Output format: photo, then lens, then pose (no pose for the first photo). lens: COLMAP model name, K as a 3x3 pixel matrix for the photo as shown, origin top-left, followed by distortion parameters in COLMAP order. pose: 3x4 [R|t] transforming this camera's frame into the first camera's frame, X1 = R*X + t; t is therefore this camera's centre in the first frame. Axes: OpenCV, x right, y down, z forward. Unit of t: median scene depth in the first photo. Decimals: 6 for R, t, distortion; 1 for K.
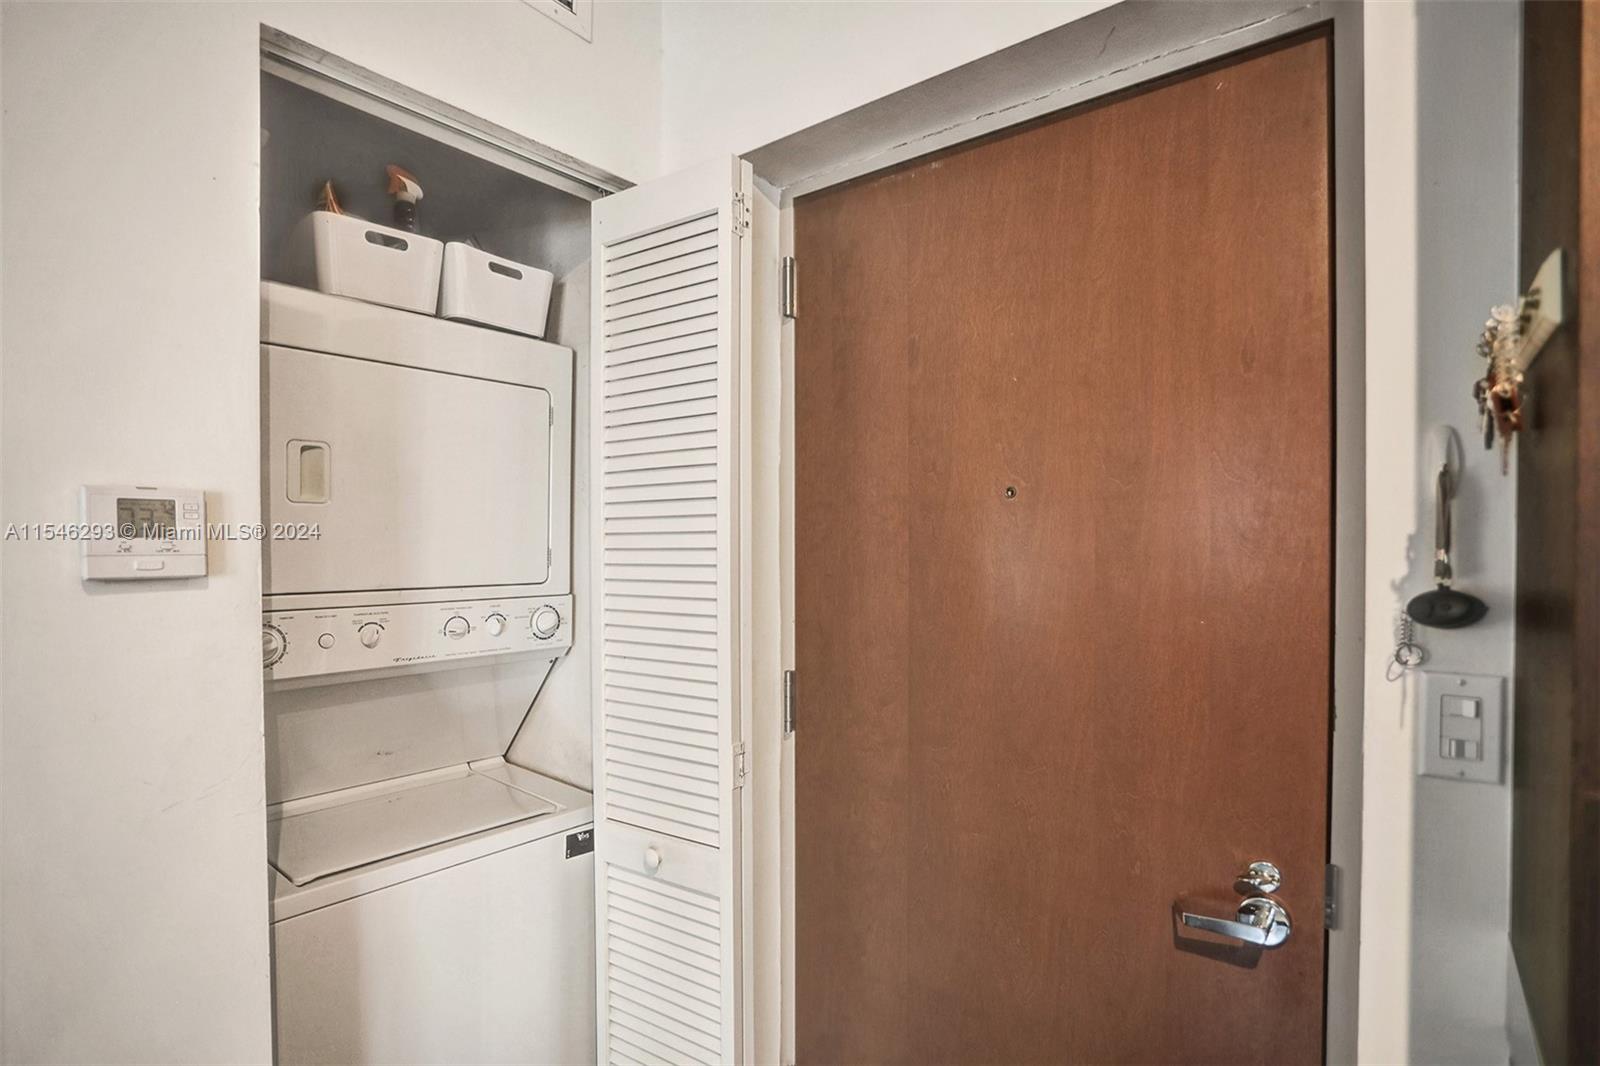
lens RADIAL K [[796.5, 0, 804.4], [0, 796.5, 506.4], [0, 0, 1]] dist [-0.067618, 0.031839]
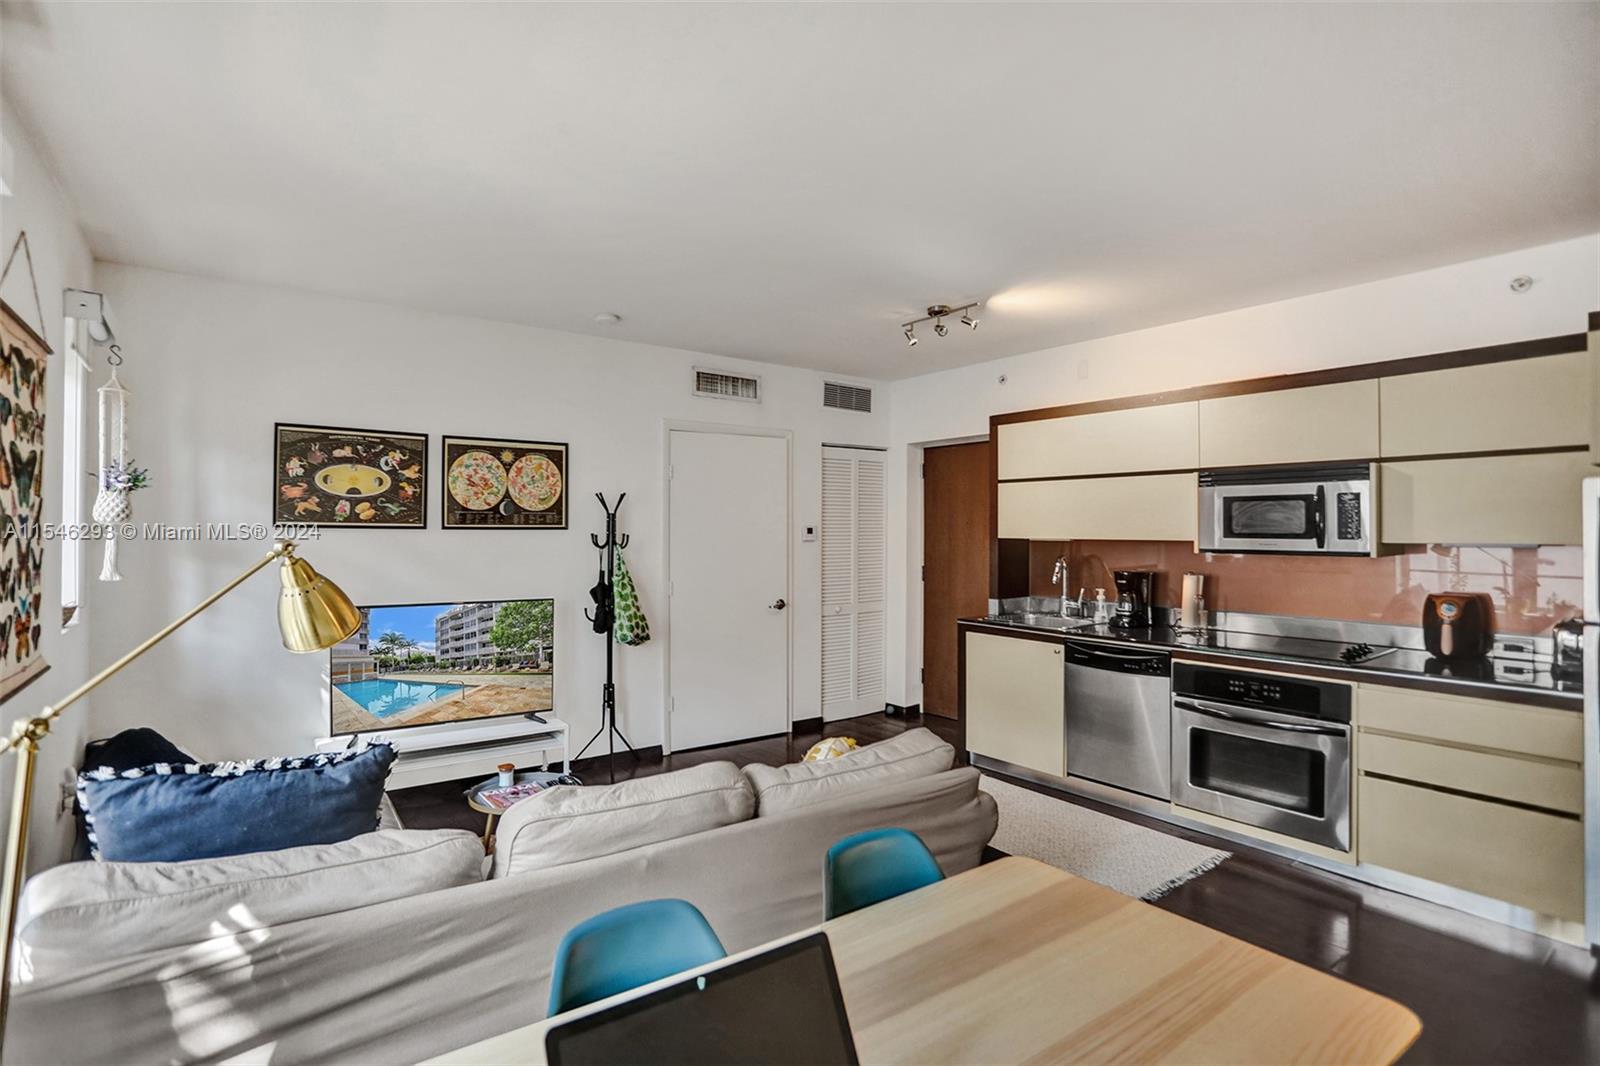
lens RADIAL K [[795.3, 0, 800.6], [0, 795.3, 523.5], [0, 0, 1]] dist [-0.065684, 0.034696]
pose [[0.968911, 0.000289, -0.247411, 0.399868], [0.007910, 0.999452, 0.032141, -0.152430], [0.247284, -0.033099, 0.968377, -3.206080]]
